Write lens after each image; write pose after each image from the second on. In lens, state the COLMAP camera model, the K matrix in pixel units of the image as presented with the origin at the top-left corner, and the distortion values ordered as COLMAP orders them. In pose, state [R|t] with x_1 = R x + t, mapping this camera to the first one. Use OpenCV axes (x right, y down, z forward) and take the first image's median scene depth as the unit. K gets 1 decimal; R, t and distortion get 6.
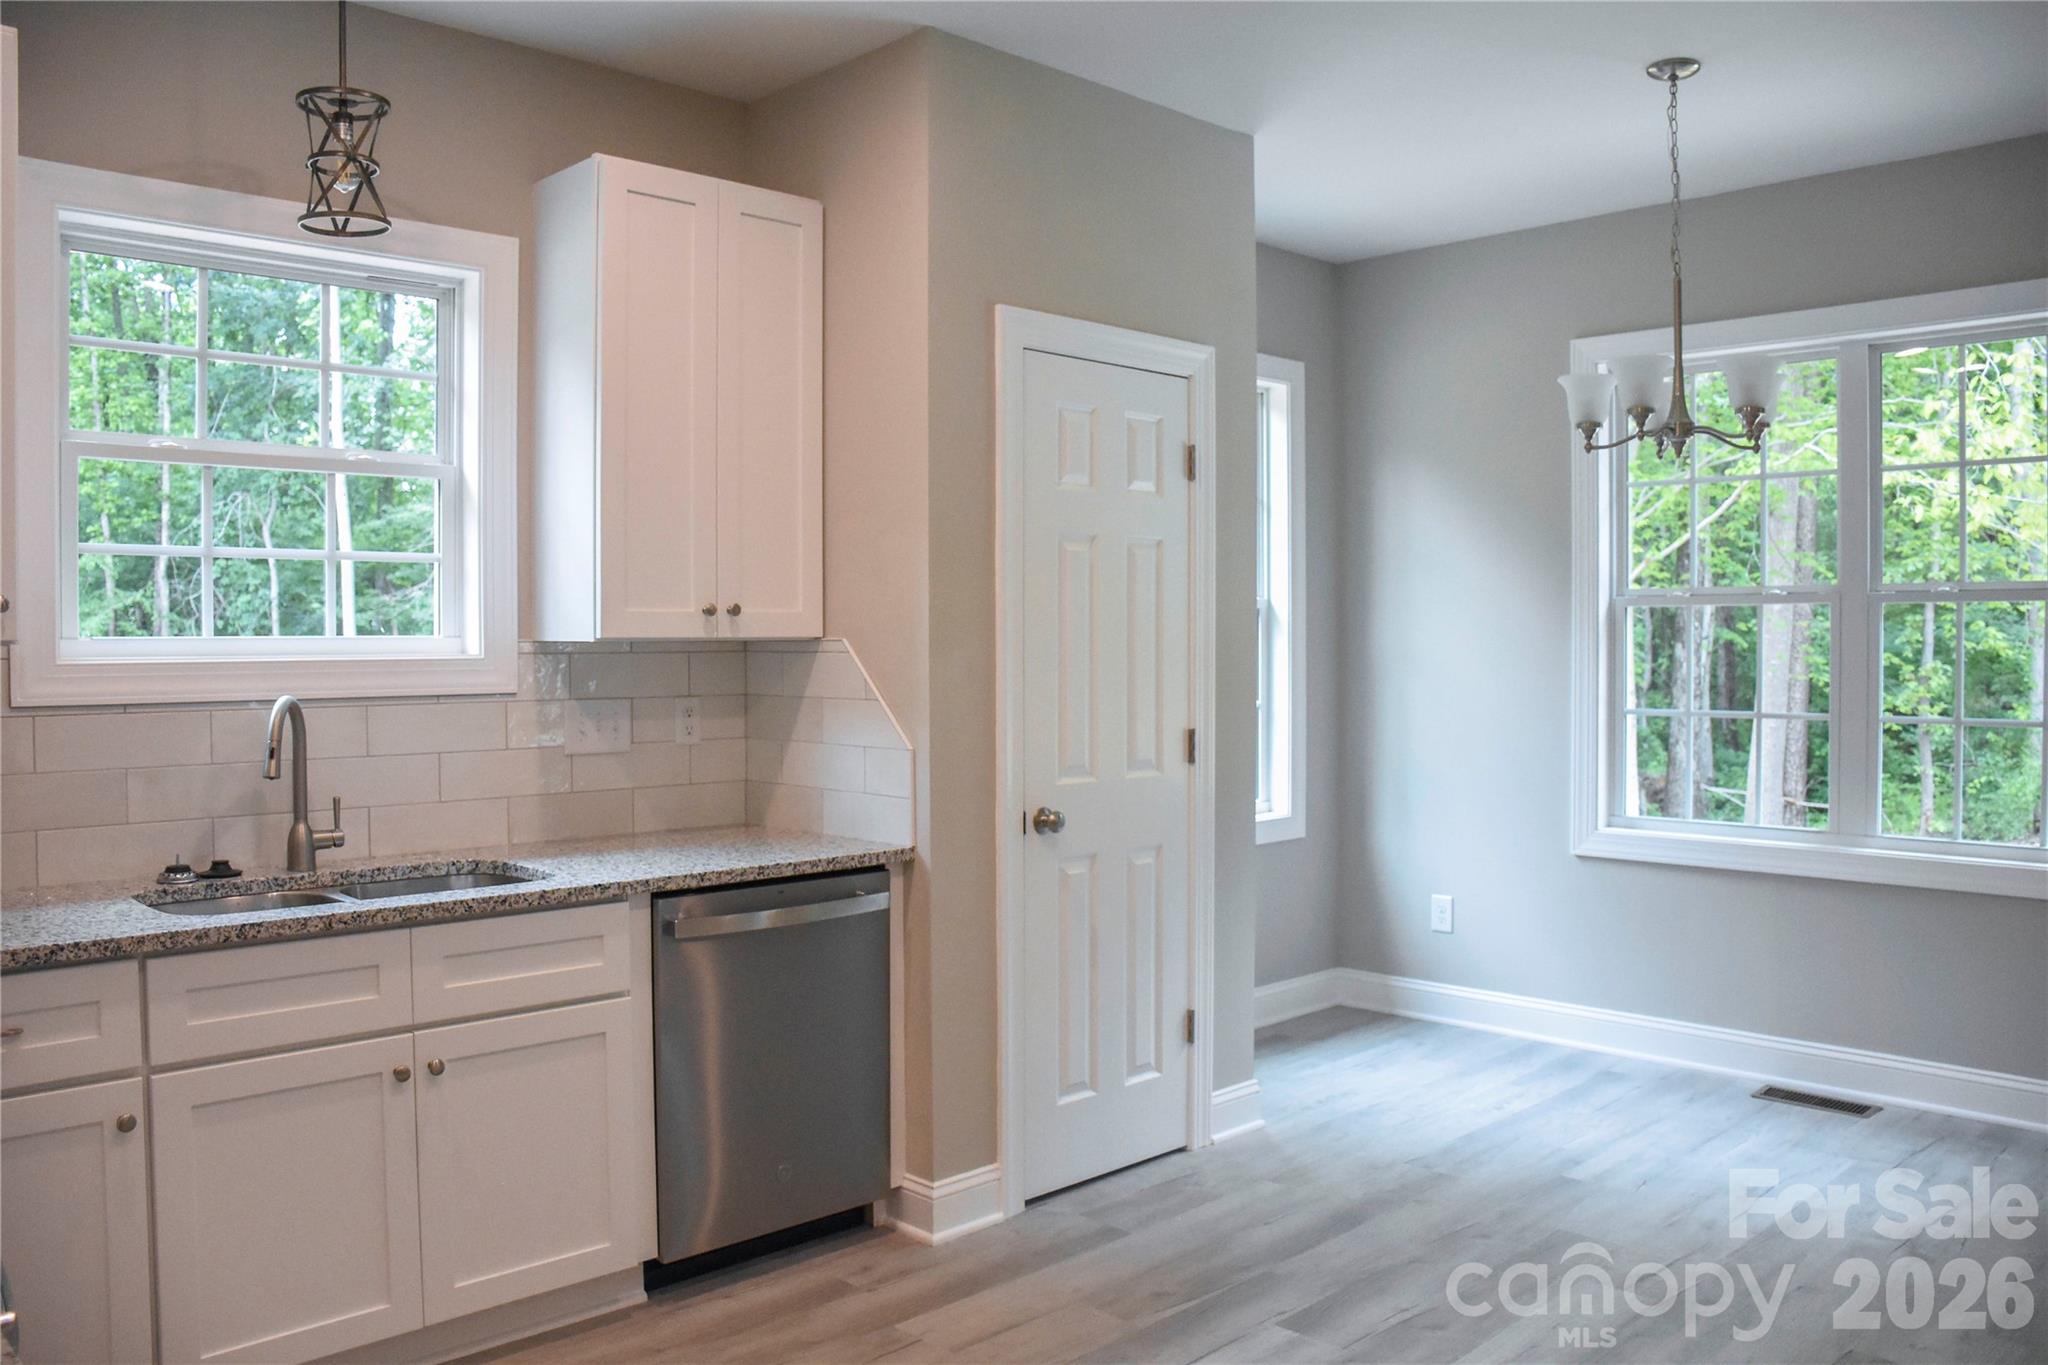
lens RADIAL K [[1606.4, 0, 1009.5], [0, 1606.4, 676.9], [0, 0, 1]] dist [-0.110613, 0.028276]
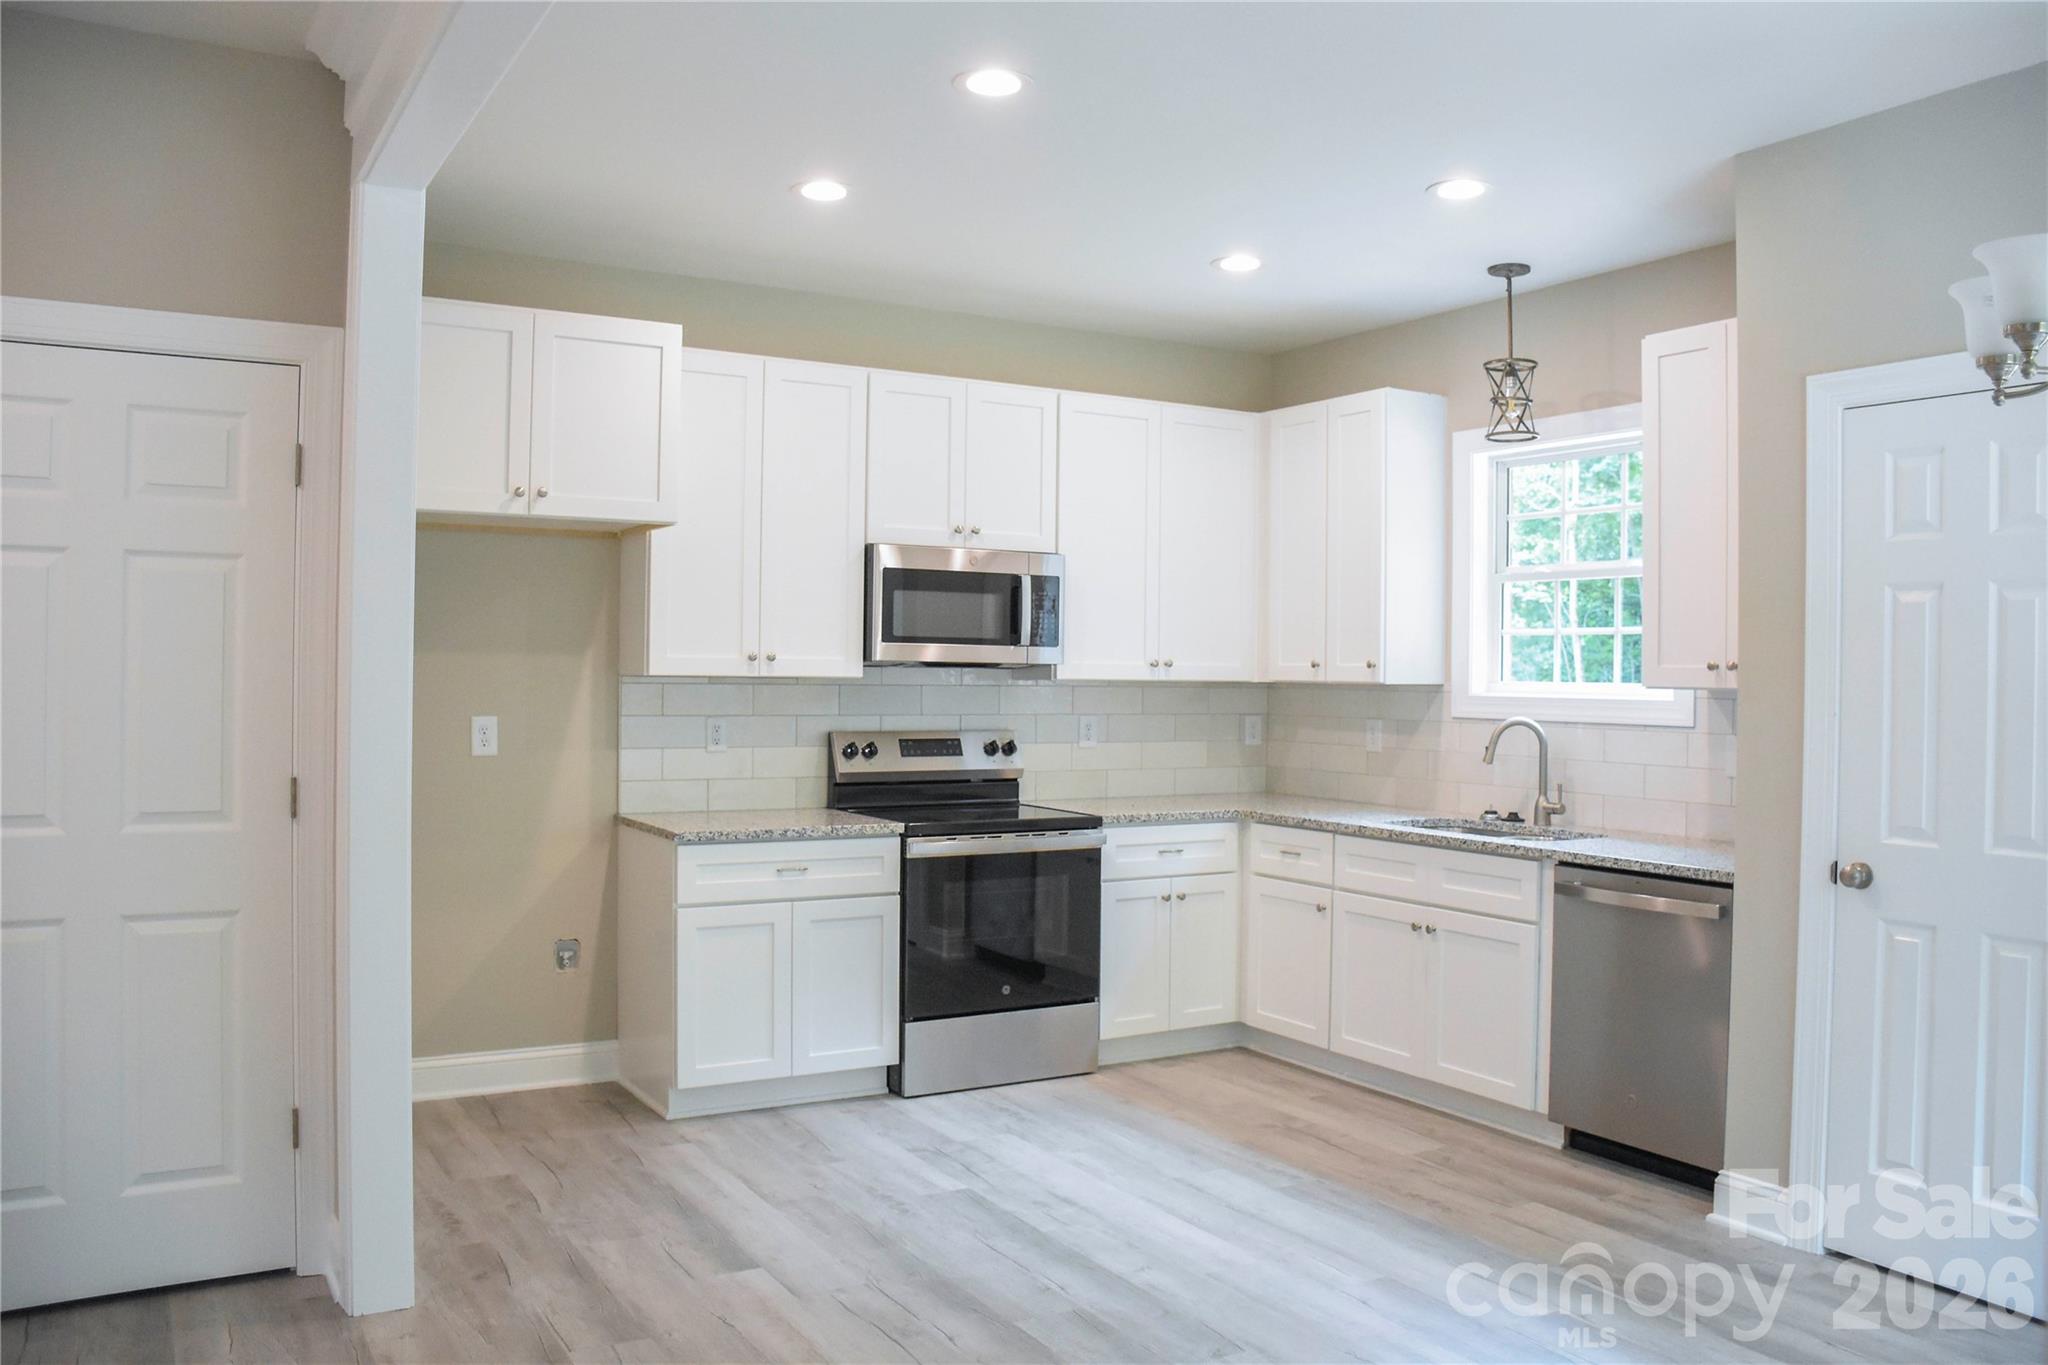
lens RADIAL K [[1606.4, 0, 1030.1], [0, 1606.4, 673.7], [0, 0, 1]] dist [-0.110613, 0.028276]
pose [[-0.220202, 0.001345, -0.975453, 1.117861], [-0.039124, 0.999182, 0.010209, -0.026304], [0.974669, 0.040411, -0.219969, 0.731752]]
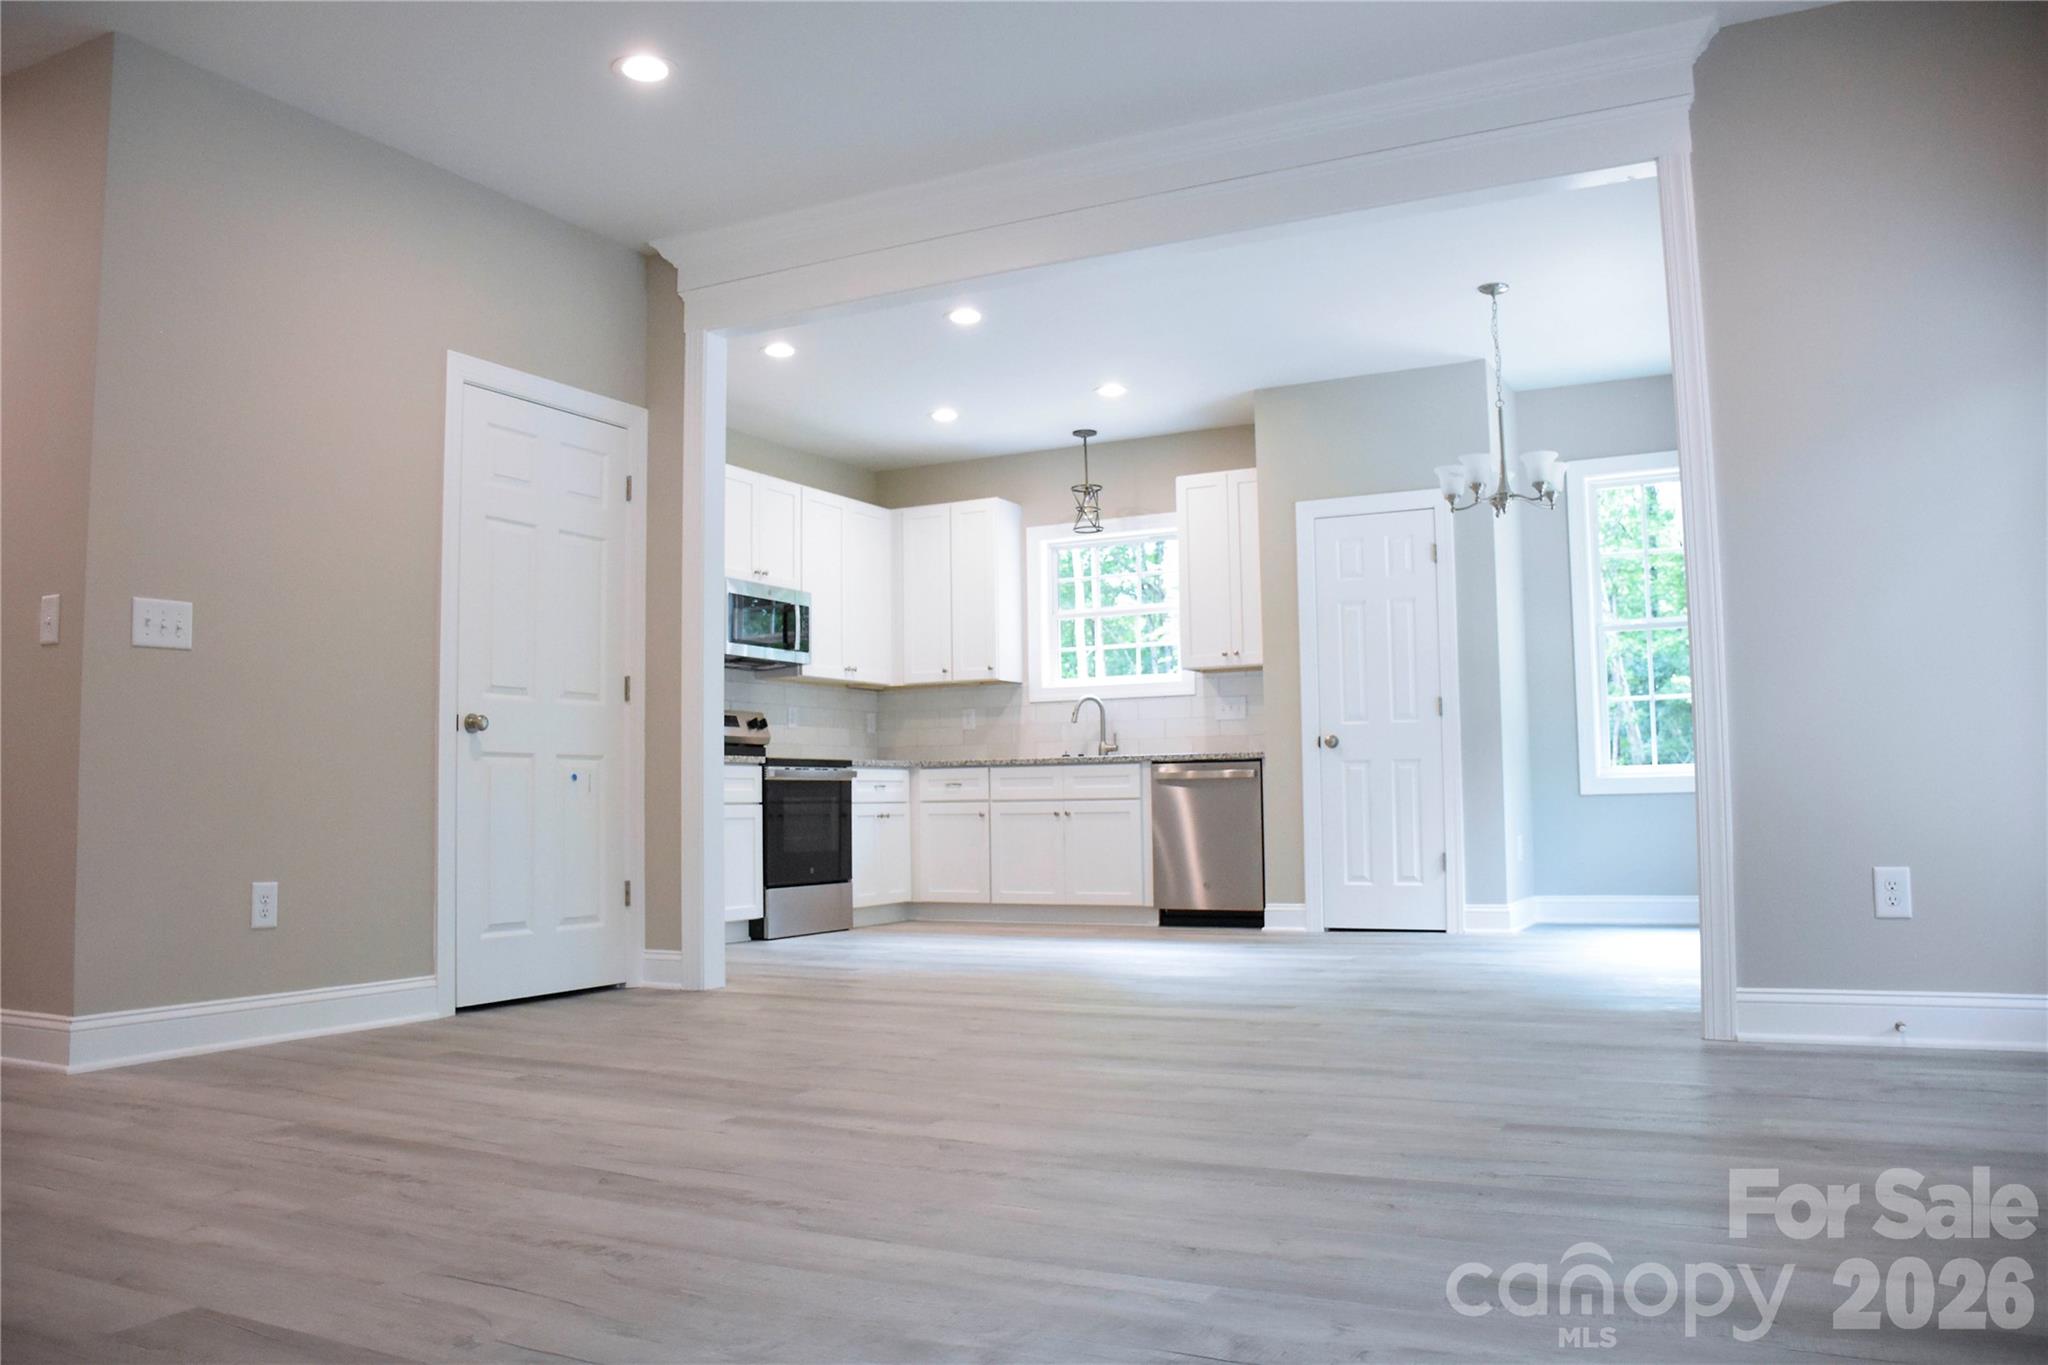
lens RADIAL K [[1606.4, 0, 1025.0], [0, 1606.4, 683.2], [0, 0, 1]] dist [-0.110613, 0.028276]
pose [[0.323399, -0.071179, -0.943582, 1.908009], [-0.013018, 0.996738, -0.079650, 0.190250], [0.946173, 0.038042, 0.321418, -0.039134]]
